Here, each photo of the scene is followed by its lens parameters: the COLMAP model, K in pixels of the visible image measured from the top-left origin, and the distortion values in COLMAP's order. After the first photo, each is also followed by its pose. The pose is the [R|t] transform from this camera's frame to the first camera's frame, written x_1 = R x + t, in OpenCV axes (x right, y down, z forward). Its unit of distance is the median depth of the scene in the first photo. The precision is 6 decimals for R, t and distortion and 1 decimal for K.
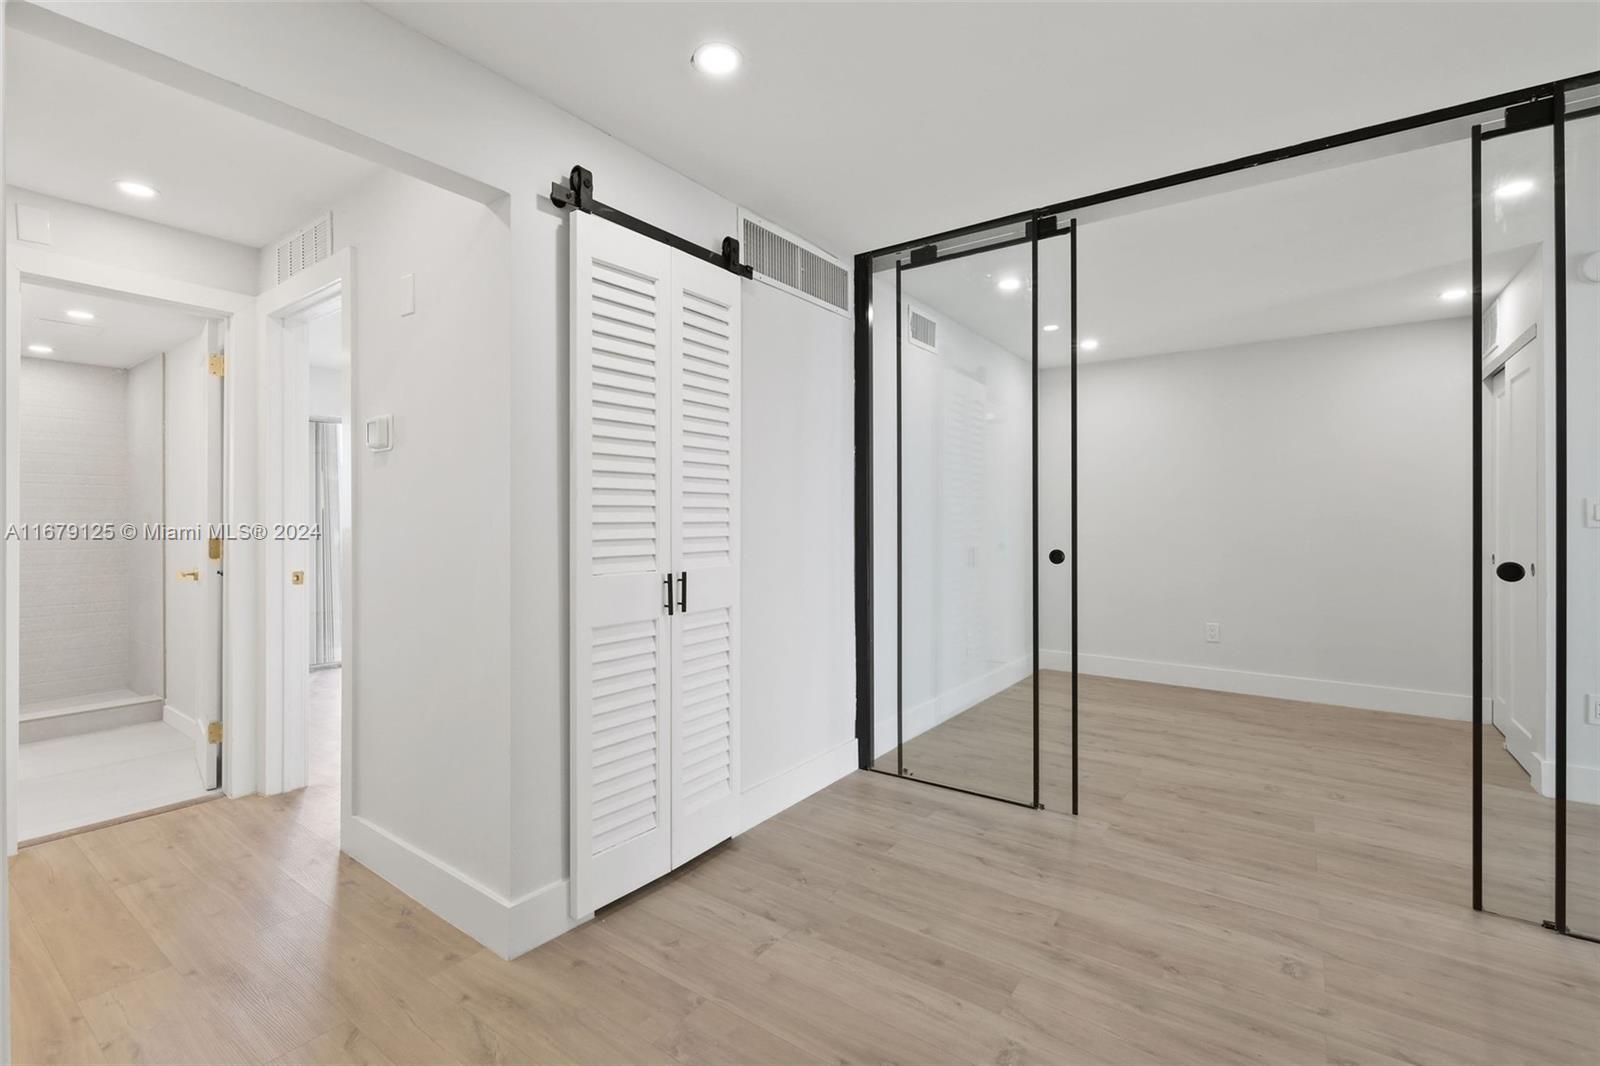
lens RADIAL K [[685.6, 0, 799.6], [0, 685.6, 518.5], [0, 0, 1]] dist [-0.001467, -0.000595]
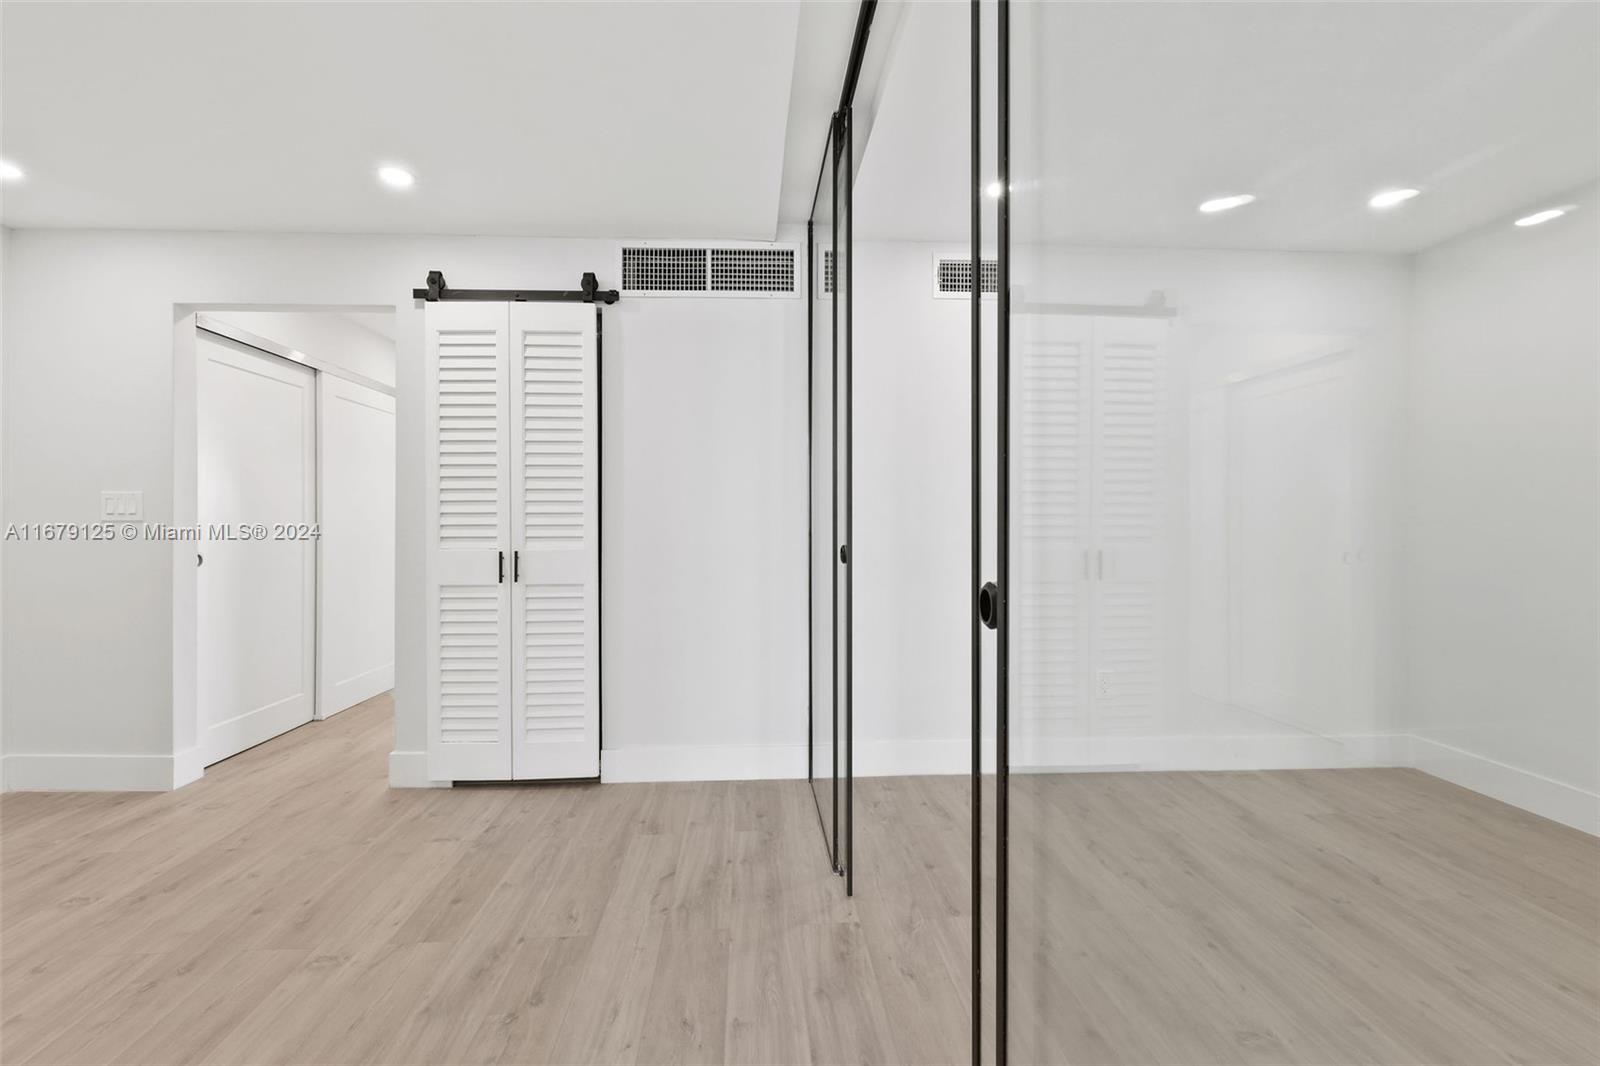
lens RADIAL K [[674.5, 0, 798.1], [0, 674.5, 526.2], [0, 0, 1]] dist [0.000355, -0.000083]
pose [[0.646827, -0.000406, -0.762636, 1.048822], [0.000471, 1.000000, -0.000133, 0.029132], [0.762636, -0.000273, 0.646828, 0.536218]]
